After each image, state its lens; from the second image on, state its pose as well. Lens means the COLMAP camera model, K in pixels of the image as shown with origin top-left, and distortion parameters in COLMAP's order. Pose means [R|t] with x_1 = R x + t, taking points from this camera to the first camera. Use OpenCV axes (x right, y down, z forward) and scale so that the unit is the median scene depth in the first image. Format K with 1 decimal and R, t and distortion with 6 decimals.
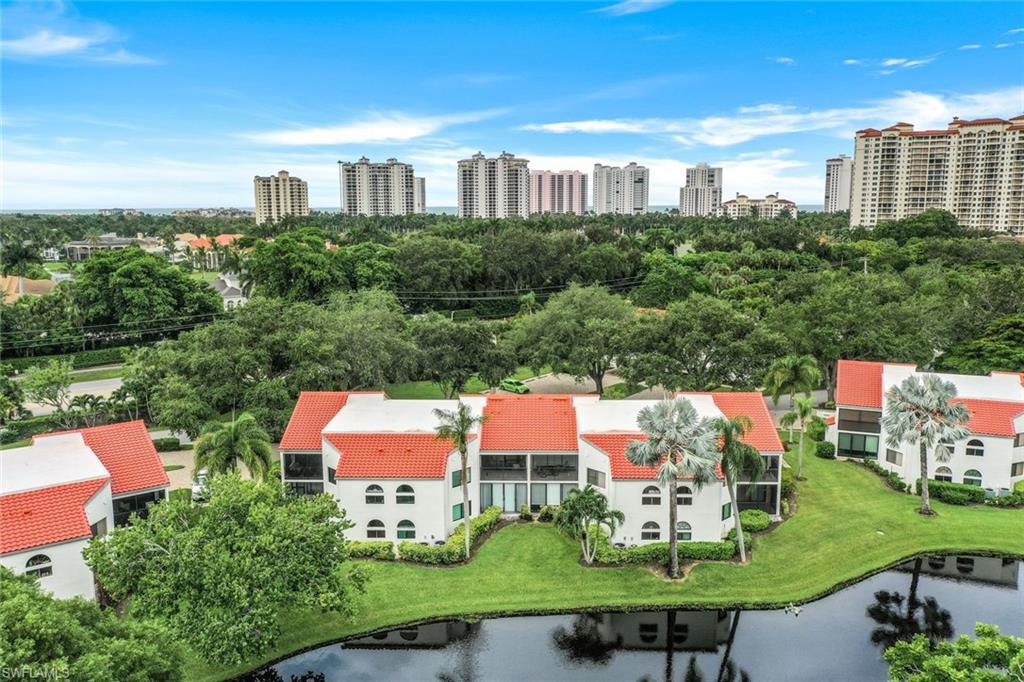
lens RADIAL K [[833.5, 0, 512.0], [0, 833.5, 341.0], [0, 0, 1]] dist [0.002153, -0.004112]
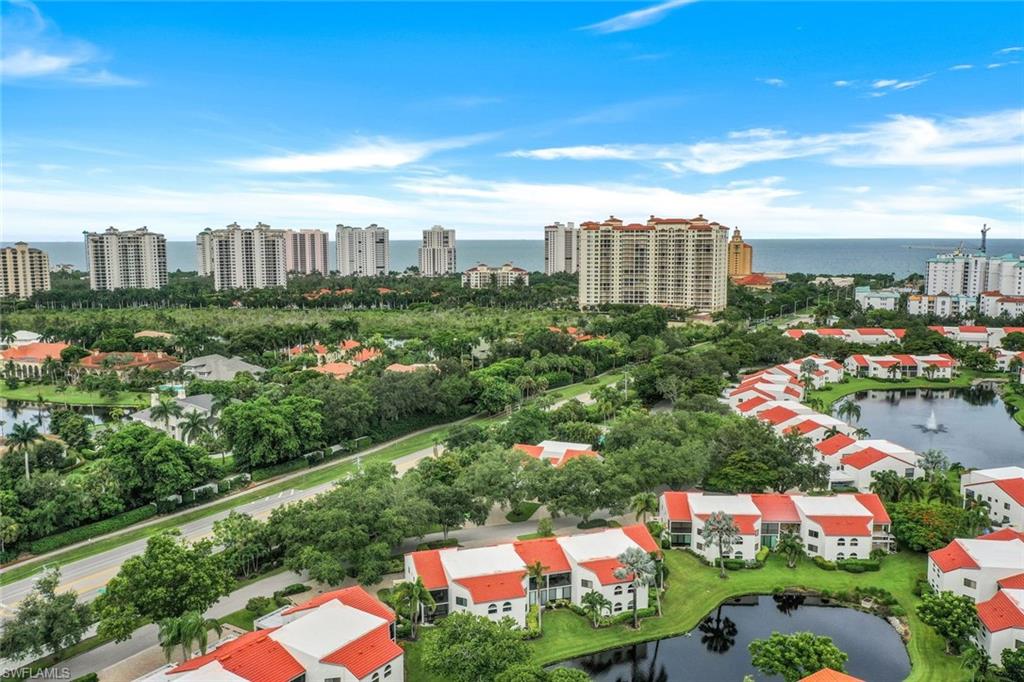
lens RADIAL K [[833.5, 0, 512.0], [0, 833.5, 341.0], [0, 0, 1]] dist [0.002153, -0.004112]
pose [[0.942488, -0.040575, 0.331769, -0.103179], [0.052878, 0.998205, -0.028136, -0.054284], [-0.330032, 0.044061, 0.942941, -0.126592]]
